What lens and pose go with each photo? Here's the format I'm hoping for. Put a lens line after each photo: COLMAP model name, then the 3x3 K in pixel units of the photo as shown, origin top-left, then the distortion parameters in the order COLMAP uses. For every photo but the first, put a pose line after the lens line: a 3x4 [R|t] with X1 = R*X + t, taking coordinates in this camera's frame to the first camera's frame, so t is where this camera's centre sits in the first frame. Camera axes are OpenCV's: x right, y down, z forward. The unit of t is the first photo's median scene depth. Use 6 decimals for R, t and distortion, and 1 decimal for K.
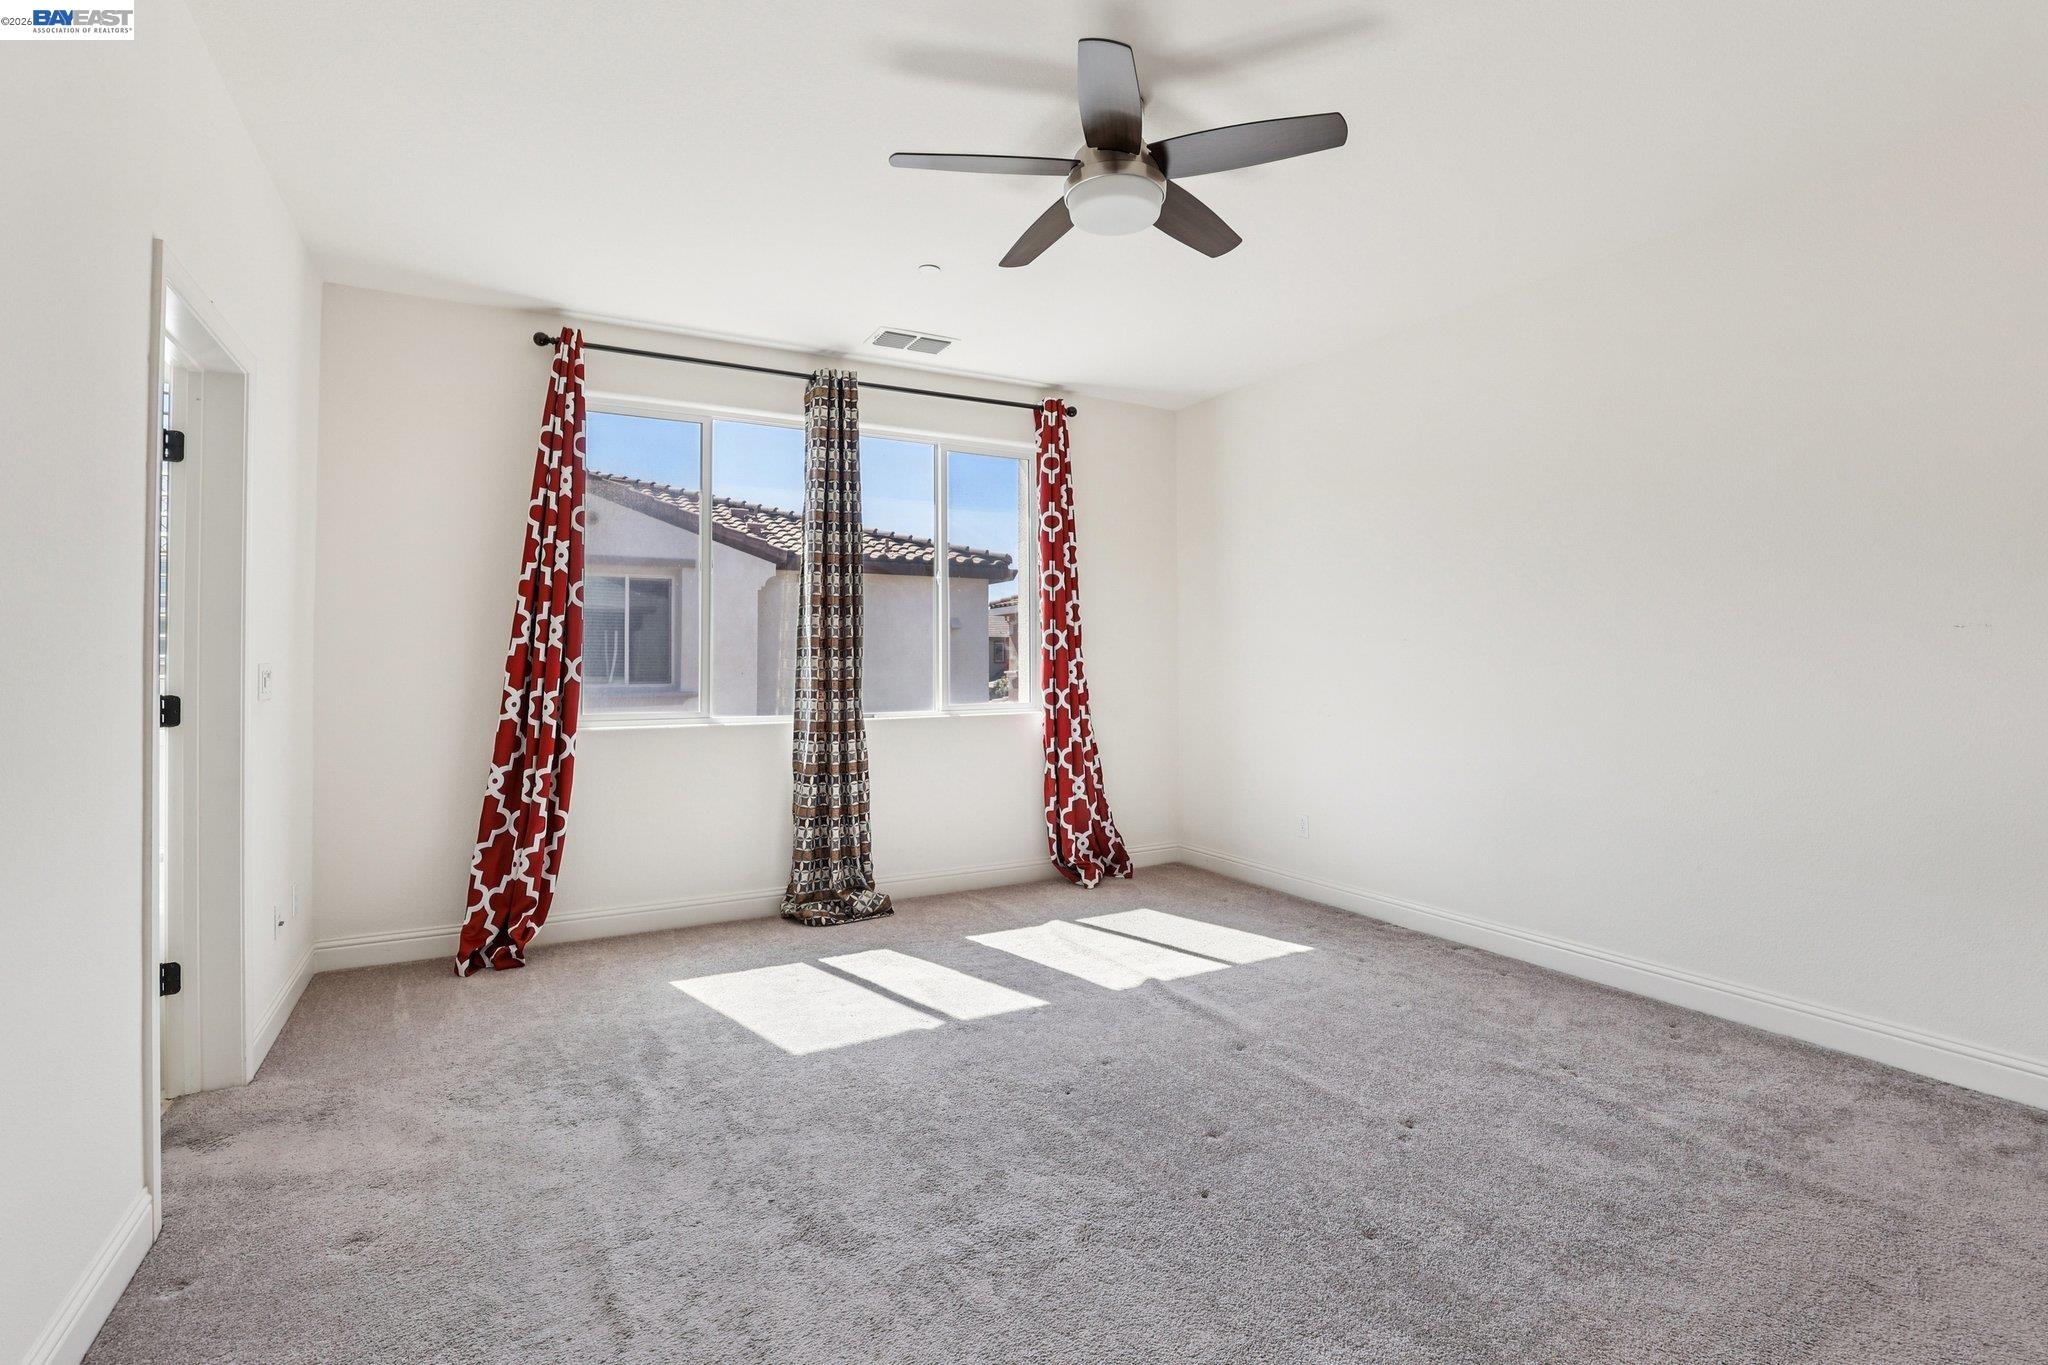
lens RADIAL K [[949.1, 0, 1022.0], [0, 949.1, 667.7], [0, 0, 1]] dist [-0.011717, 0.000516]
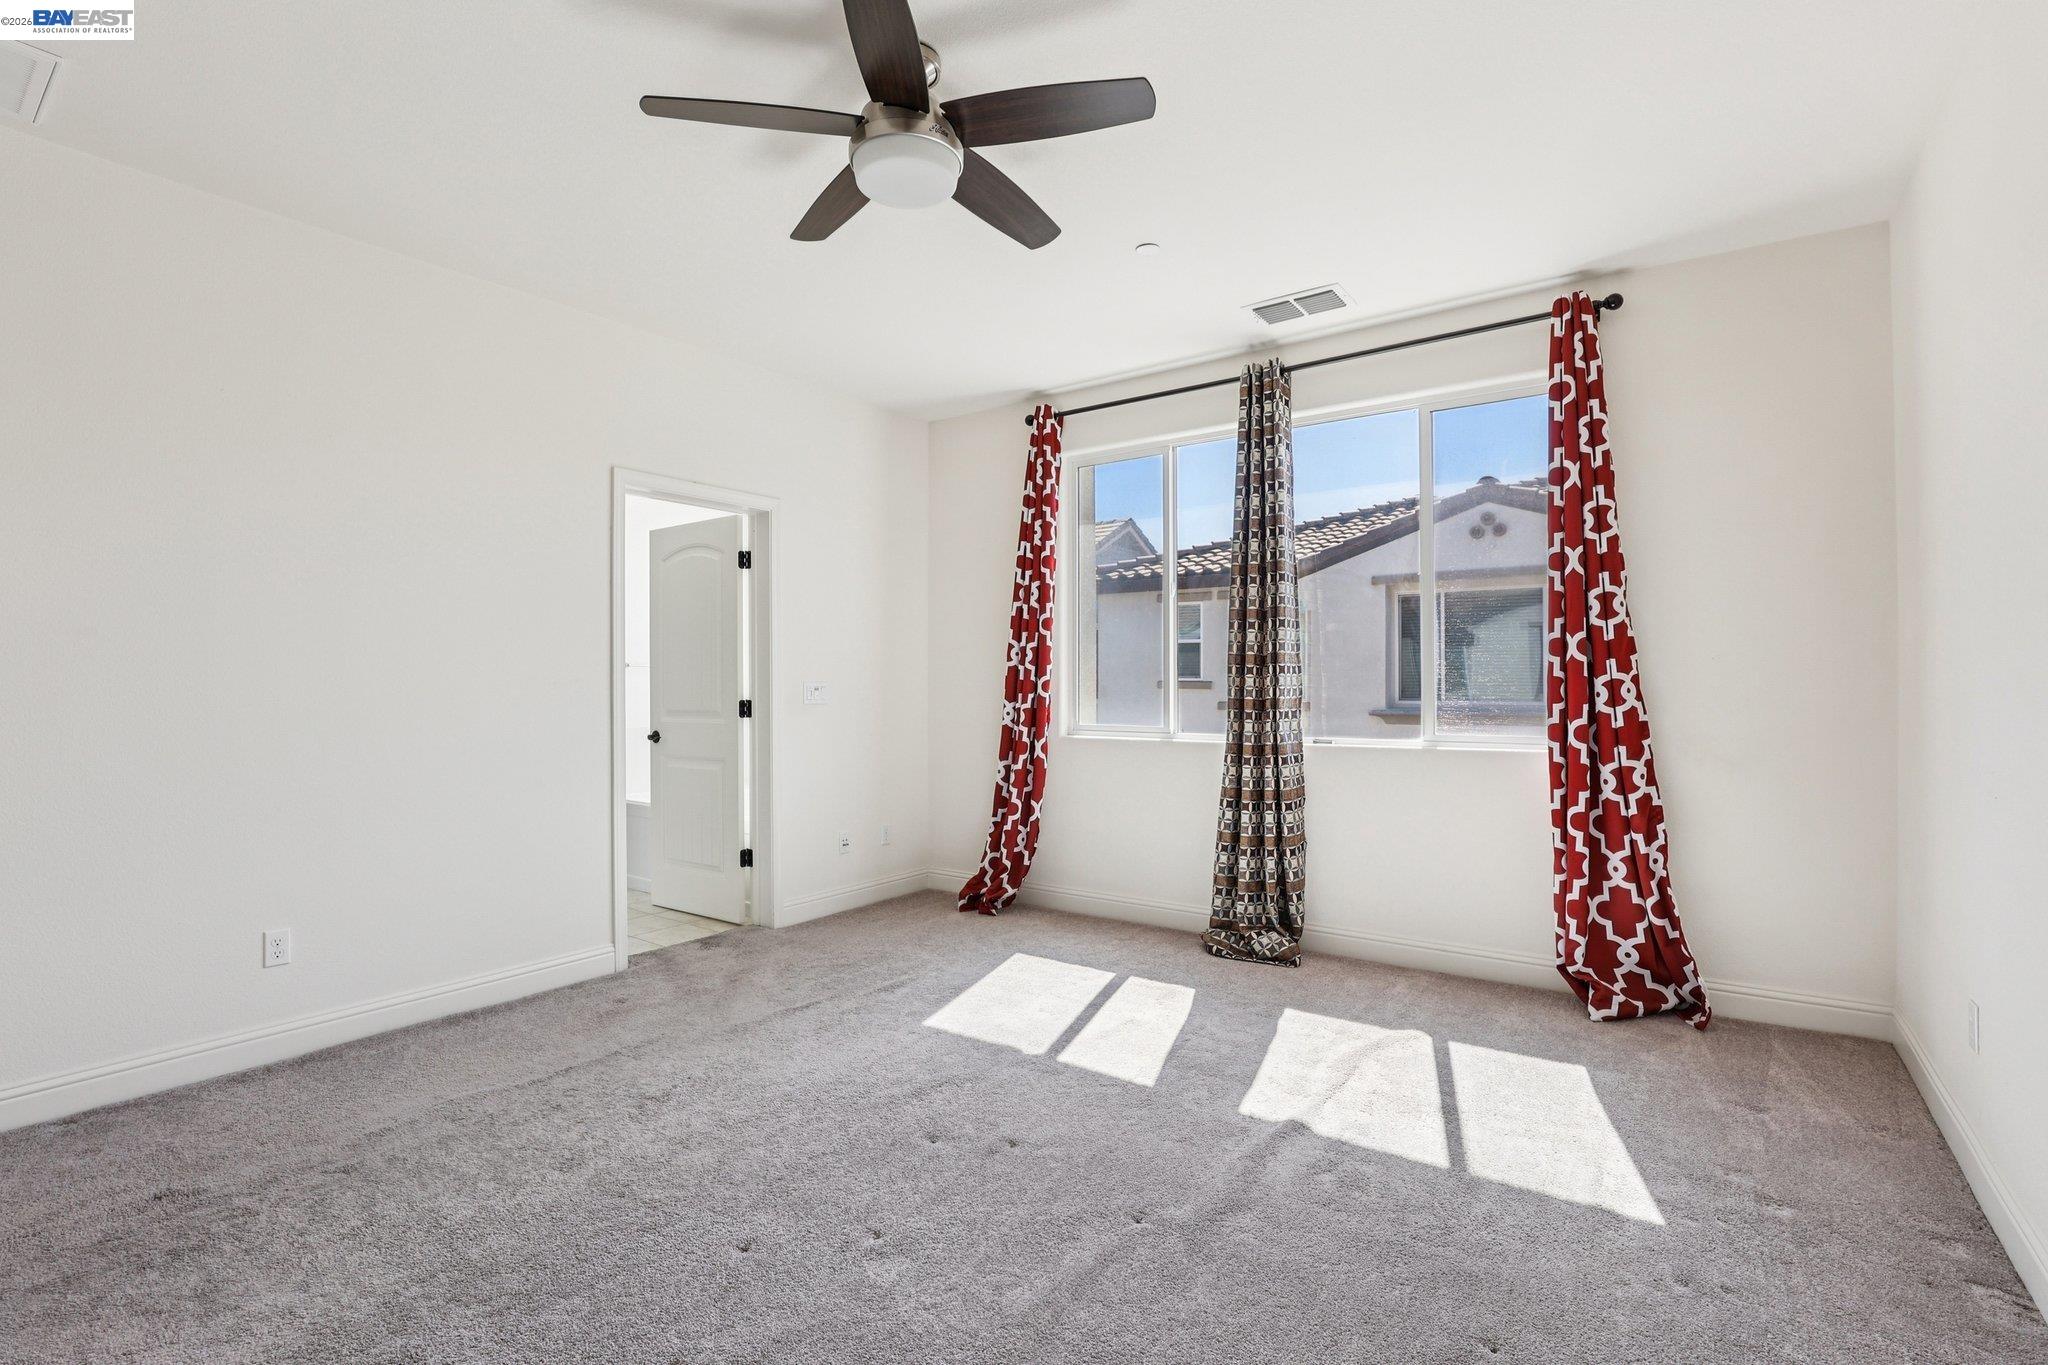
lens RADIAL K [[949.8, 0, 1026.6], [0, 949.8, 697.0], [0, 0, 1]] dist [-0.011695, 0.000489]
pose [[0.436040, 0.018331, -0.899741, 0.626813], [-0.000085, 0.999793, 0.020328, -0.009553], [0.899927, -0.008787, 0.435952, 0.453921]]
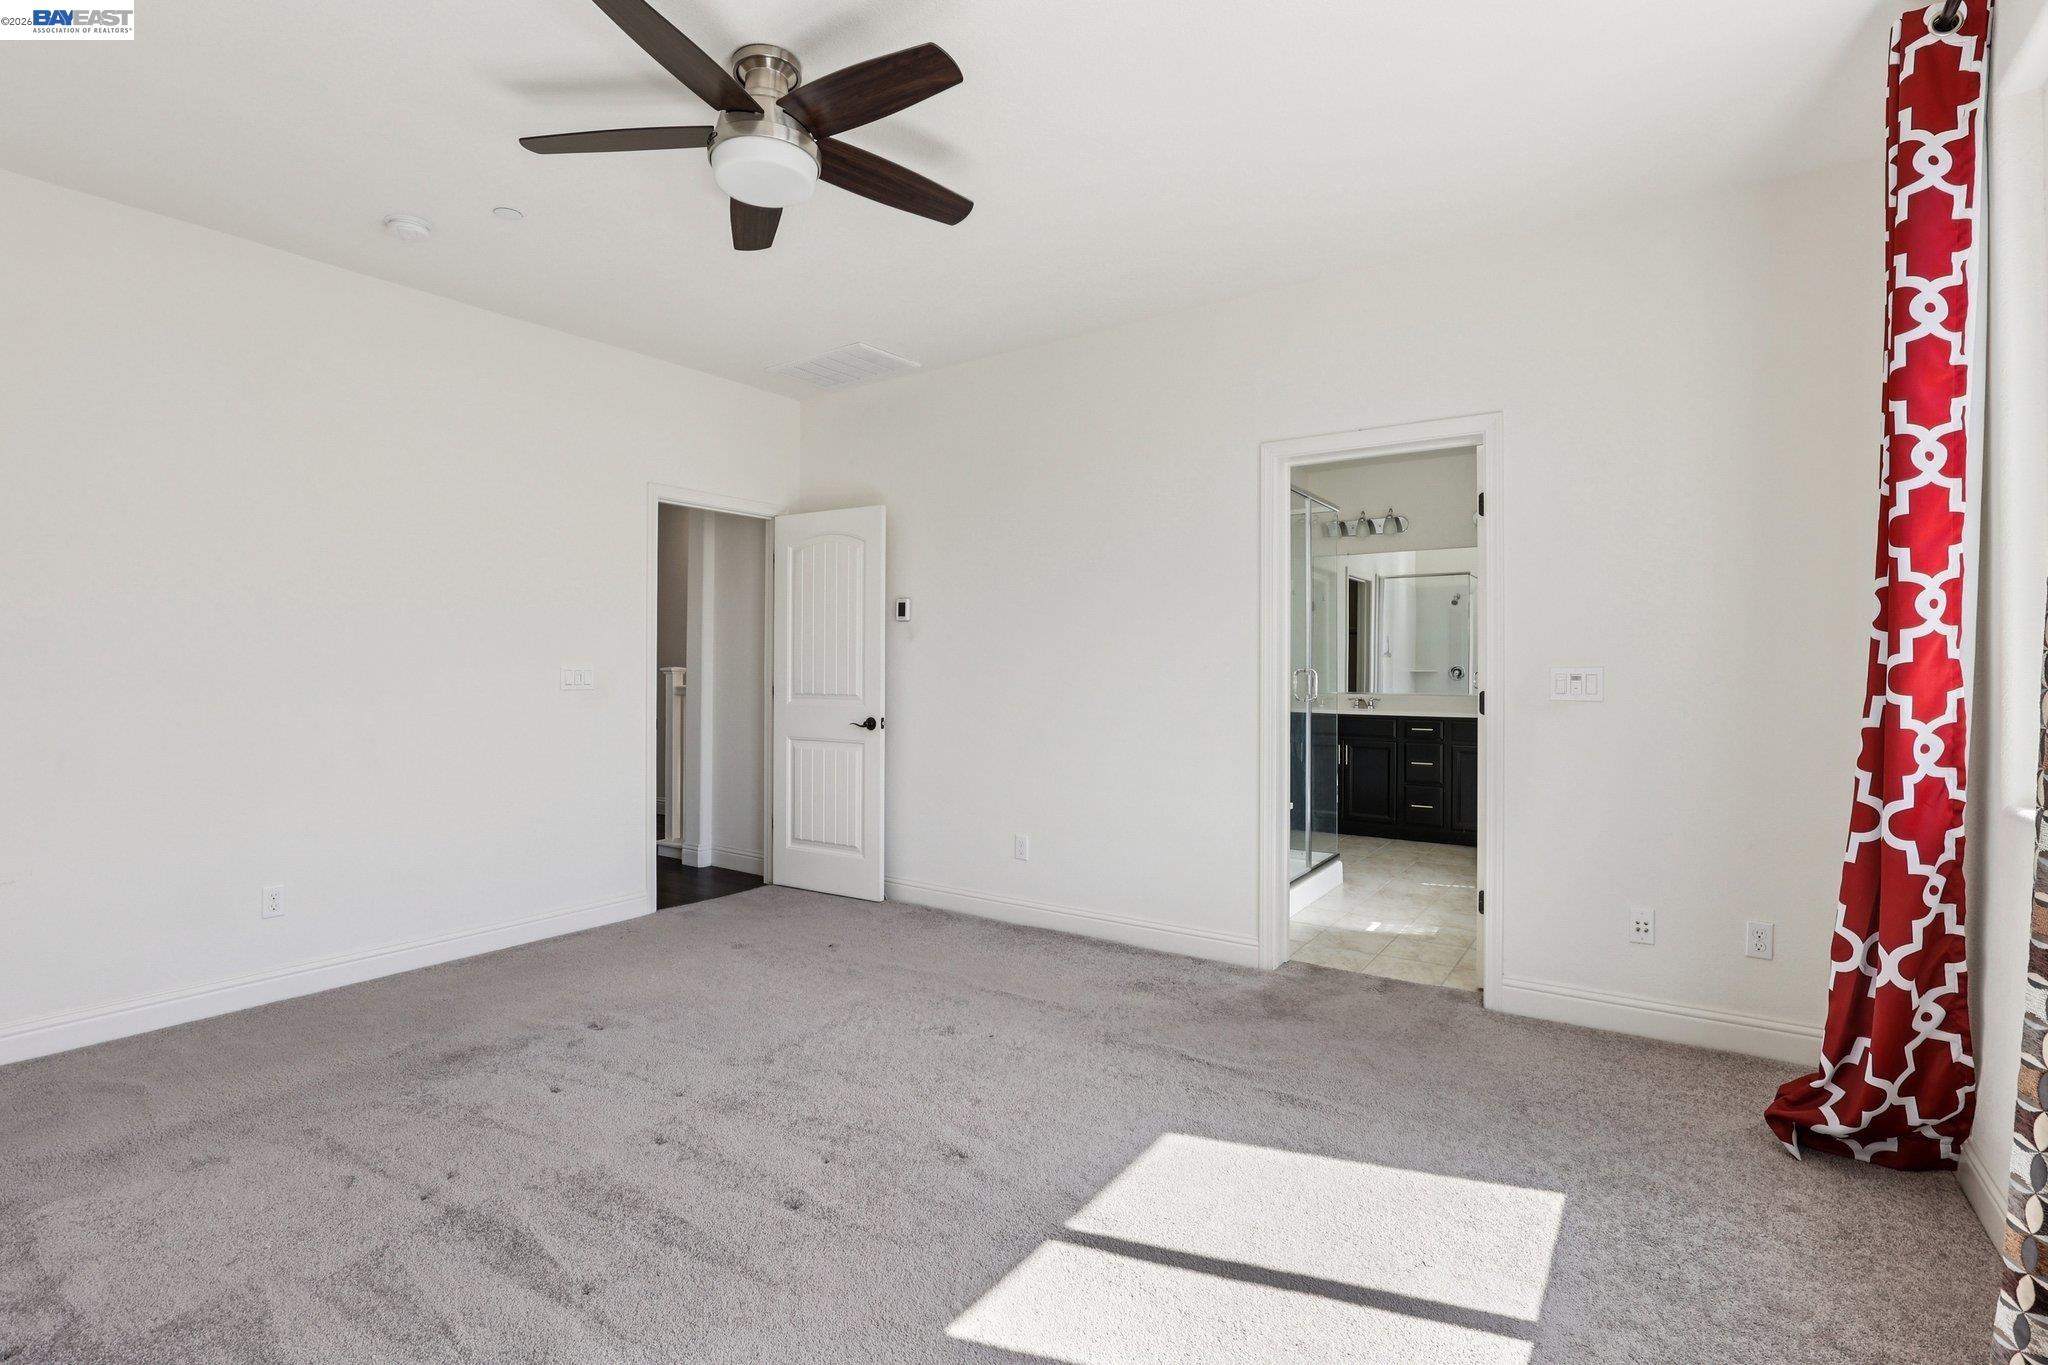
lens RADIAL K [[928.3, 0, 1016.0], [0, 928.3, 671.0], [0, 0, 1]] dist [-0.018351, 0.000108]
pose [[-0.891189, 0.003821, -0.453617, 0.187331], [0.004997, 0.999987, -0.001395, -0.003372], [0.453605, -0.003510, -0.891196, 1.238787]]
